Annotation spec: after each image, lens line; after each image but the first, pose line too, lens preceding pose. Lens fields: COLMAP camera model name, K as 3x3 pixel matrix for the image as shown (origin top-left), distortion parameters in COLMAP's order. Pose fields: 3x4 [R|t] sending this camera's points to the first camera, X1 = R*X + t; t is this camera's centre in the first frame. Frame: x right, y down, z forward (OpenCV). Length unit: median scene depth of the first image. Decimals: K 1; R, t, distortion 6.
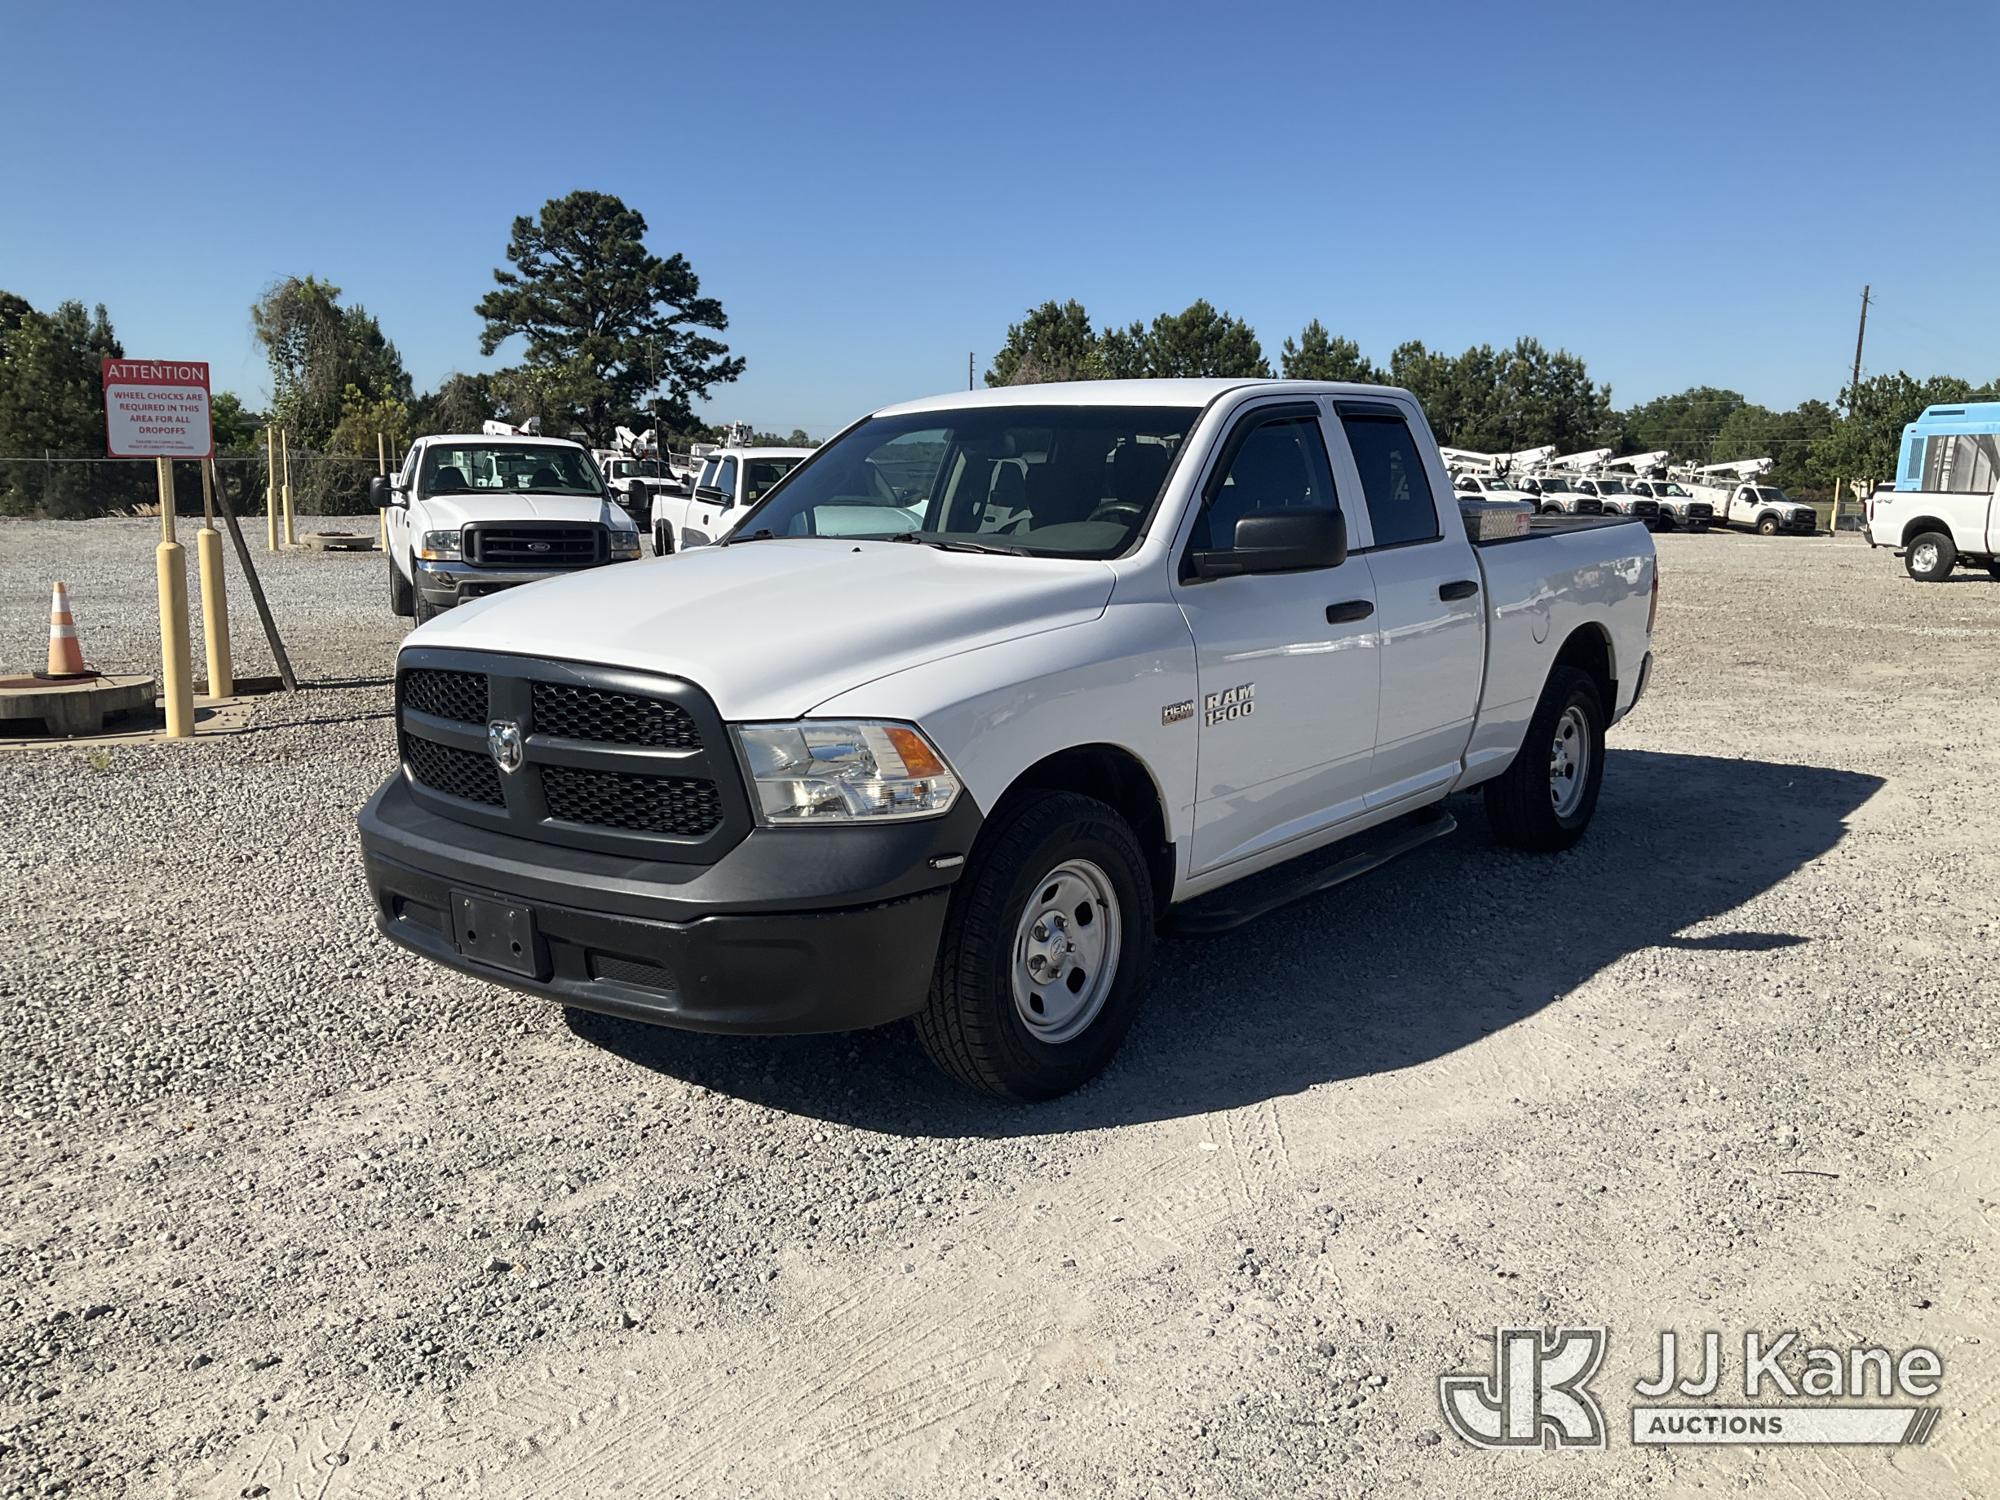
lens RADIAL K [[1520.9, 0, 997.5], [0, 1520.9, 762.0], [0, 0, 1]] dist [0.066892, -0.003966]
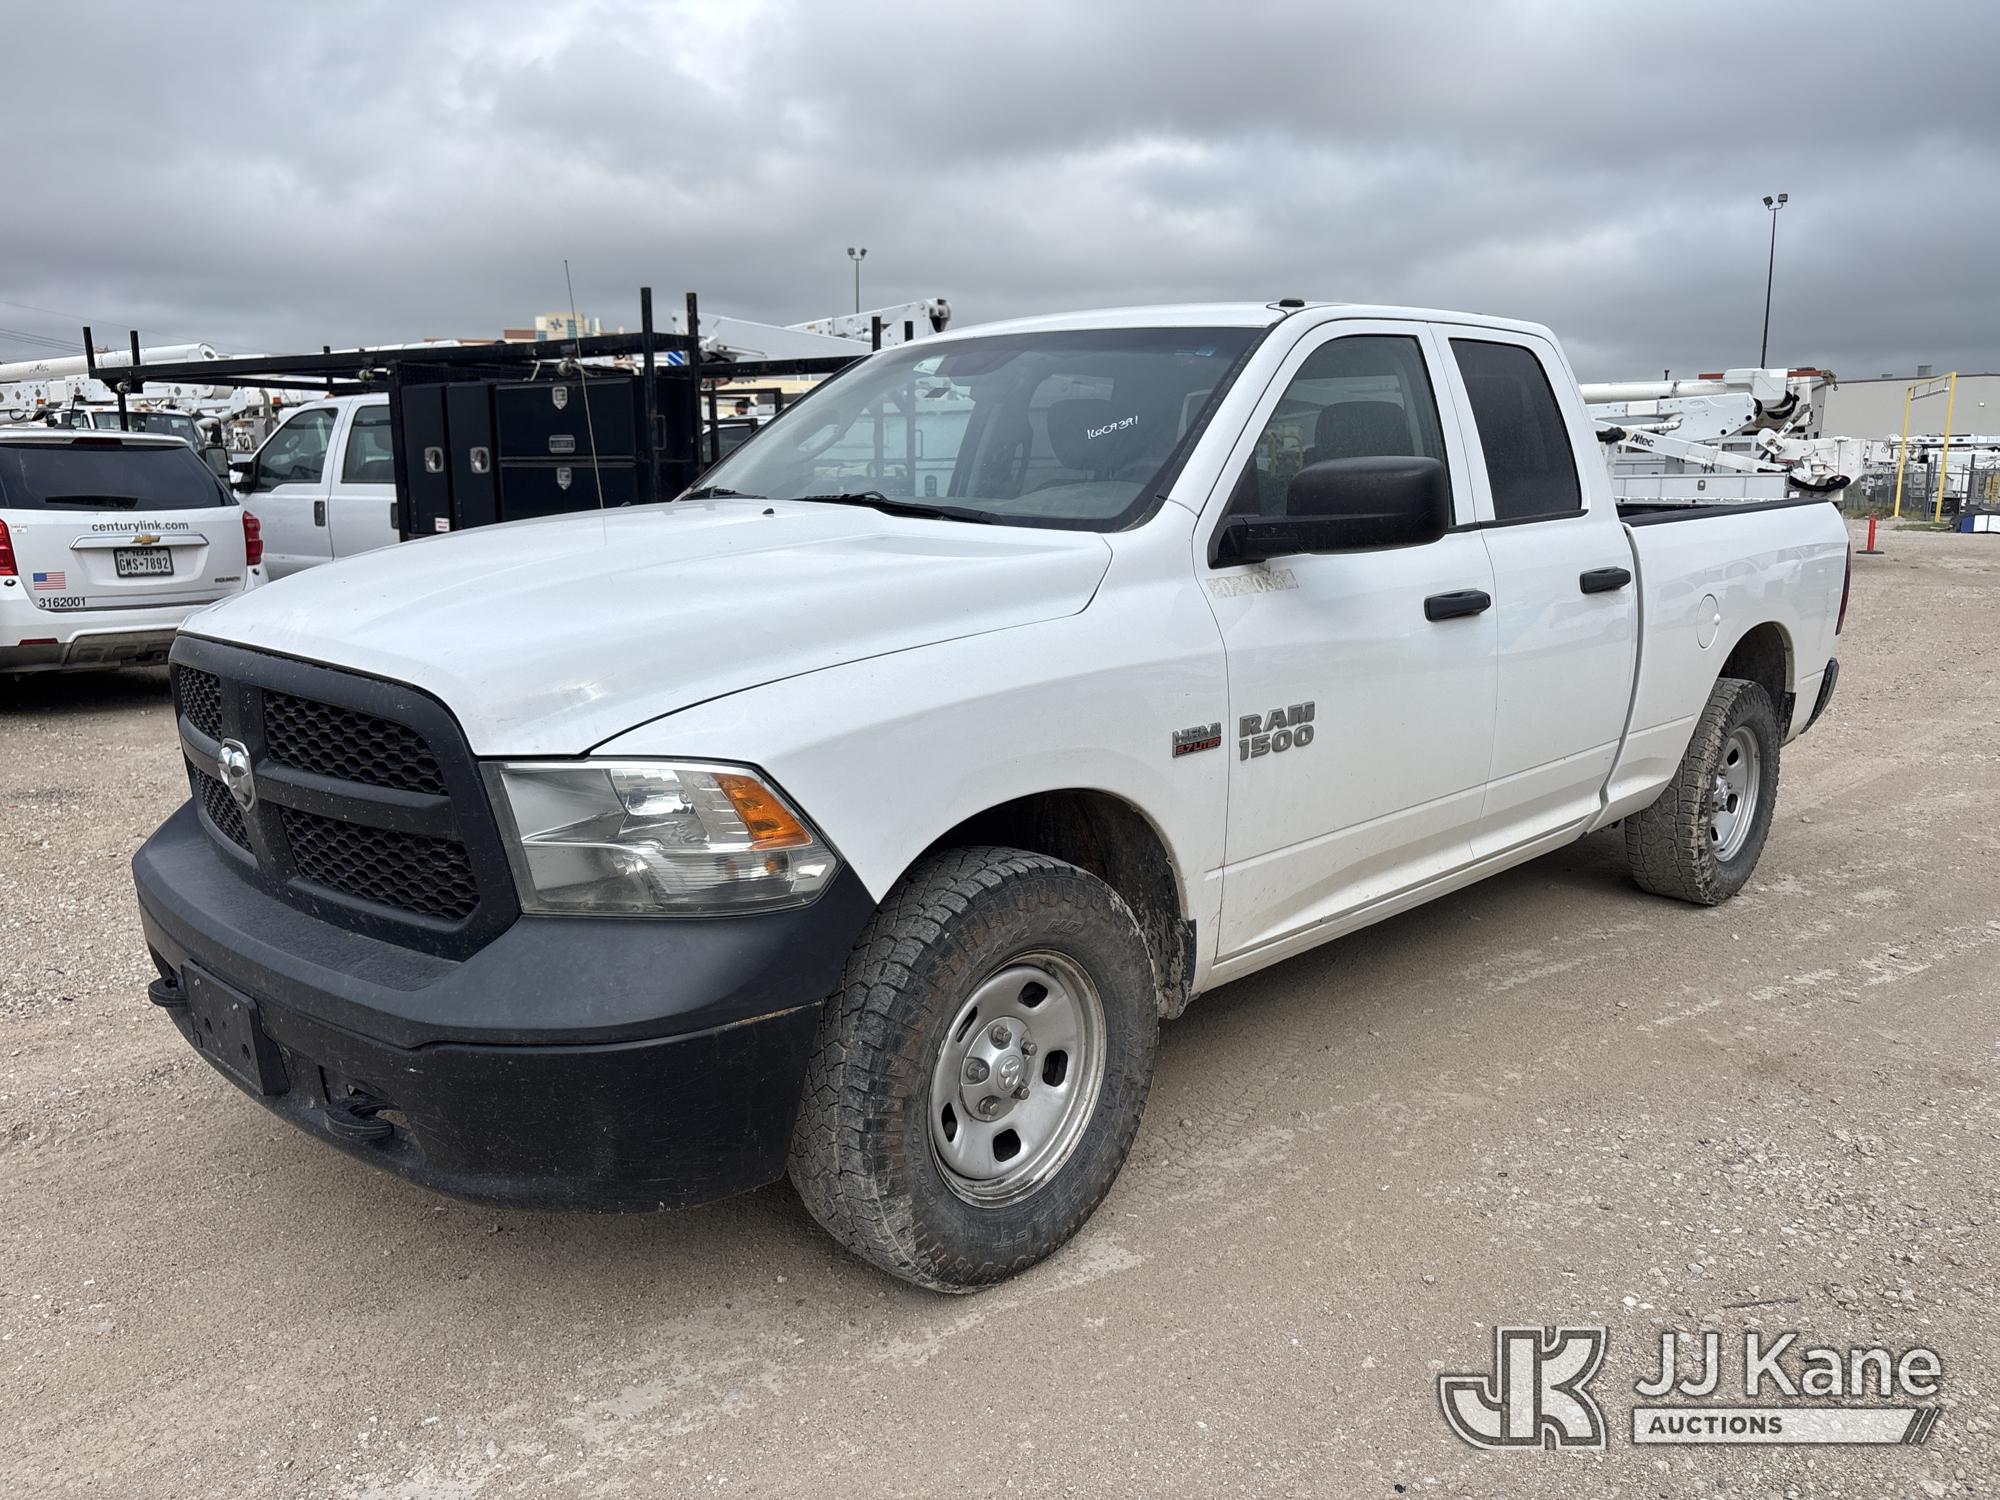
lens RADIAL K [[1520.9, 0, 997.5], [0, 1520.9, 762.0], [0, 0, 1]] dist [0.066892, -0.003966]
pose [[0.996706, 0.030880, -0.074993, 0.073255], [-0.029806, 0.999437, 0.015397, -0.030945], [0.075426, -0.013111, 0.997065, 0.263116]]
